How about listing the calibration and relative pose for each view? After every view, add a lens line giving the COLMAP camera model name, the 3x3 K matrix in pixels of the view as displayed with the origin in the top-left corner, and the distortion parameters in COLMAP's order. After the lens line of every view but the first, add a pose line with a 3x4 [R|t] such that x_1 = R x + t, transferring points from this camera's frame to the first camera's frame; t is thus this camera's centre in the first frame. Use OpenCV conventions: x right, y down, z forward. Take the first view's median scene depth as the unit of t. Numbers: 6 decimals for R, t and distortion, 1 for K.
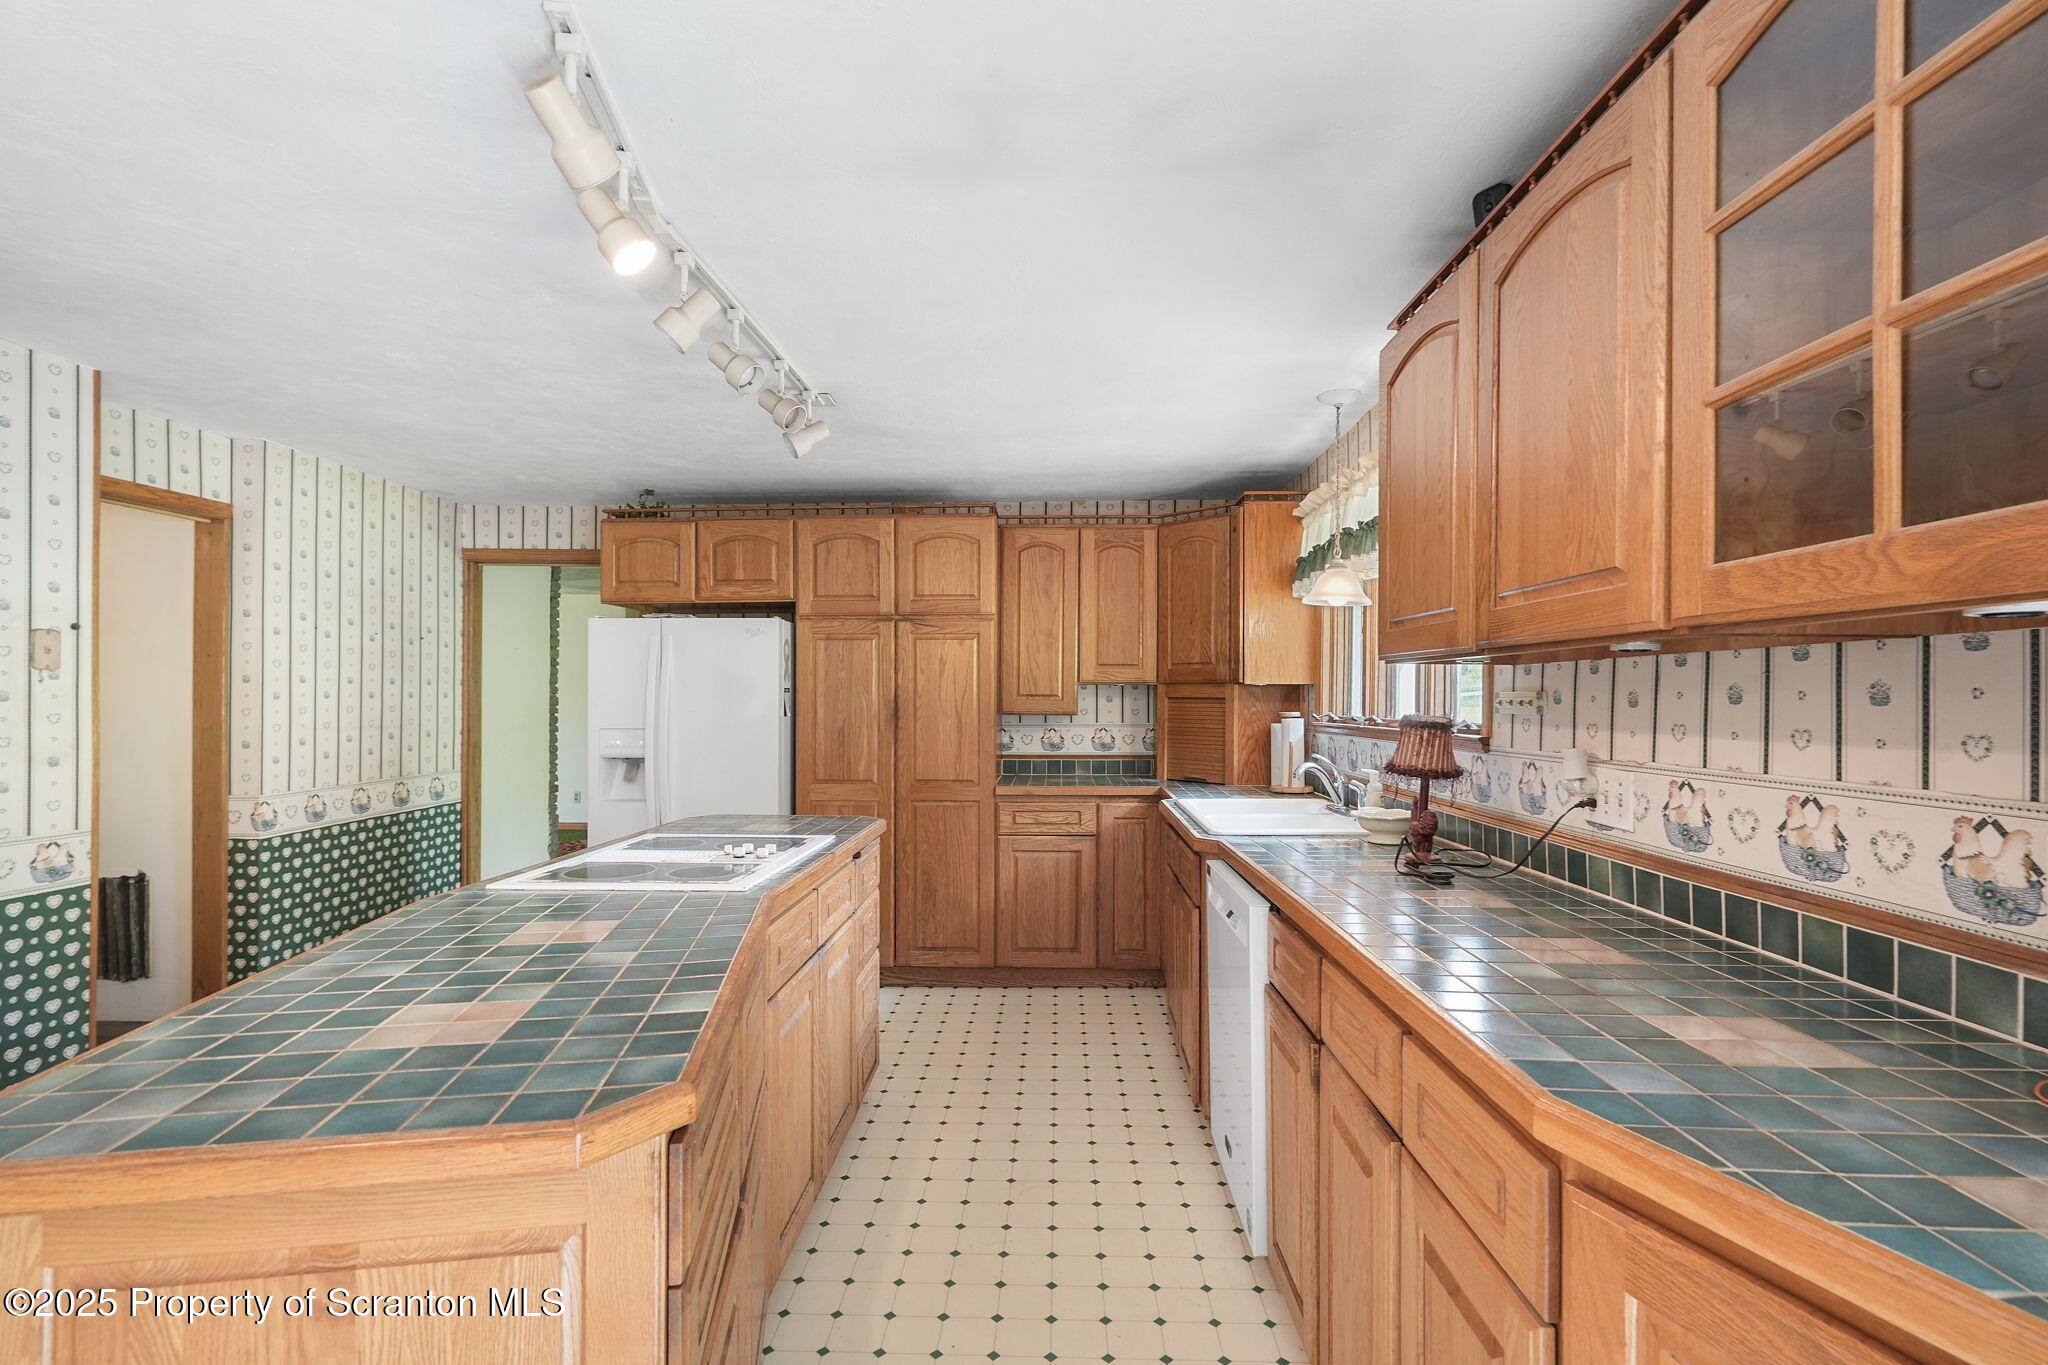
lens RADIAL K [[946.2, 0, 1019.4], [0, 946.2, 693.8], [0, 0, 1]] dist [-0.000338, -0.000200]
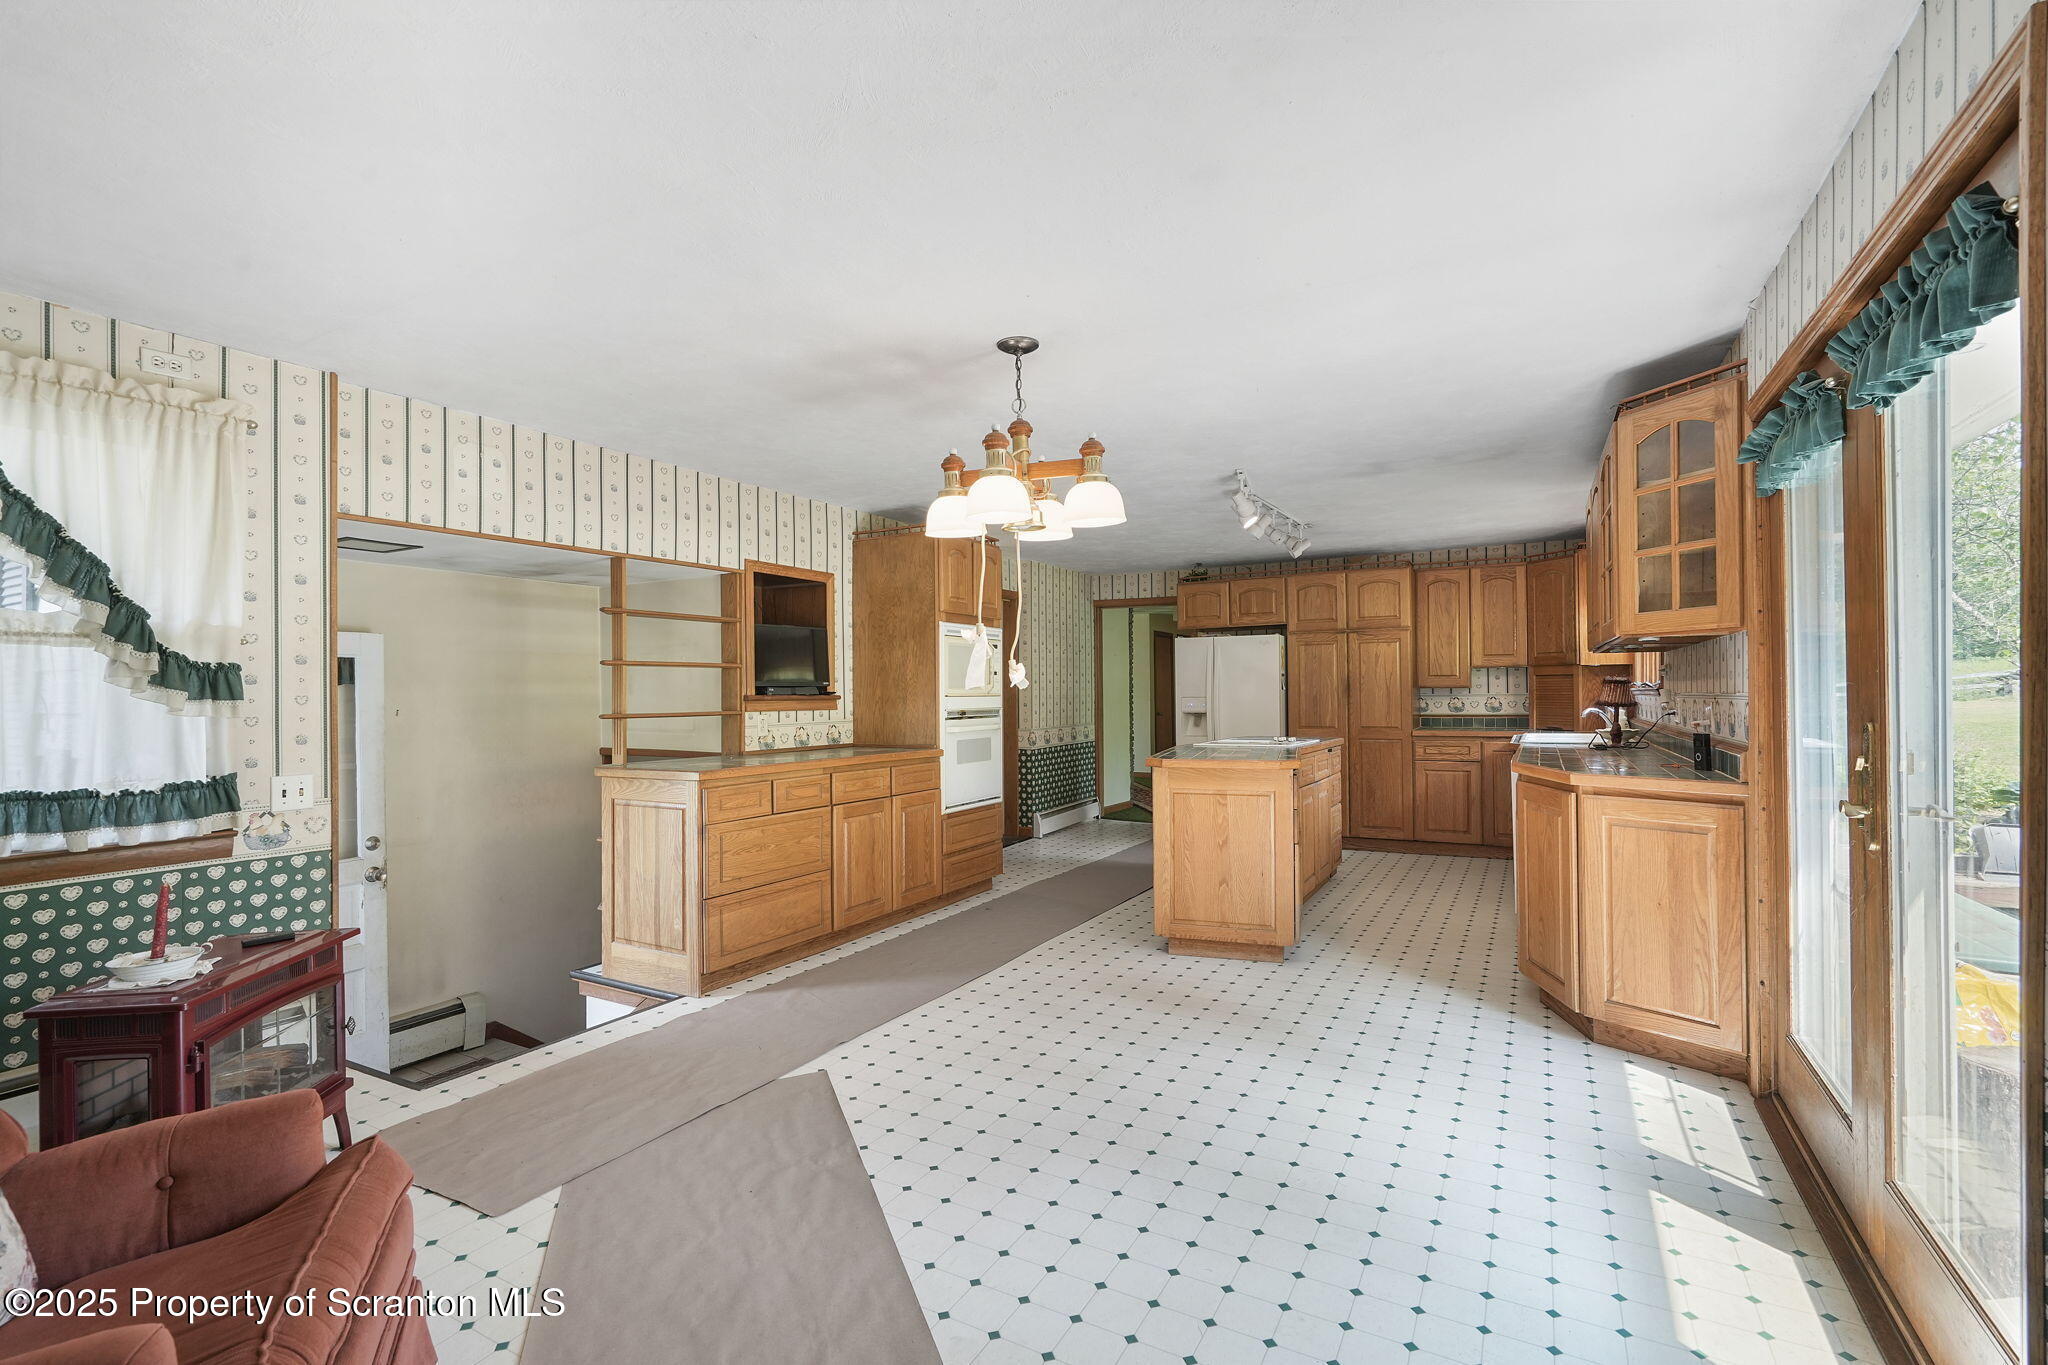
lens RADIAL K [[946.2, 0, 1010.8], [0, 946.2, 686.7], [0, 0, 1]] dist [-0.000338, -0.000200]
pose [[0.890897, -0.013500, -0.454005, 0.099606], [0.012384, 0.999909, -0.005433, 0.021208], [0.454037, -0.000782, 0.890983, -0.779319]]
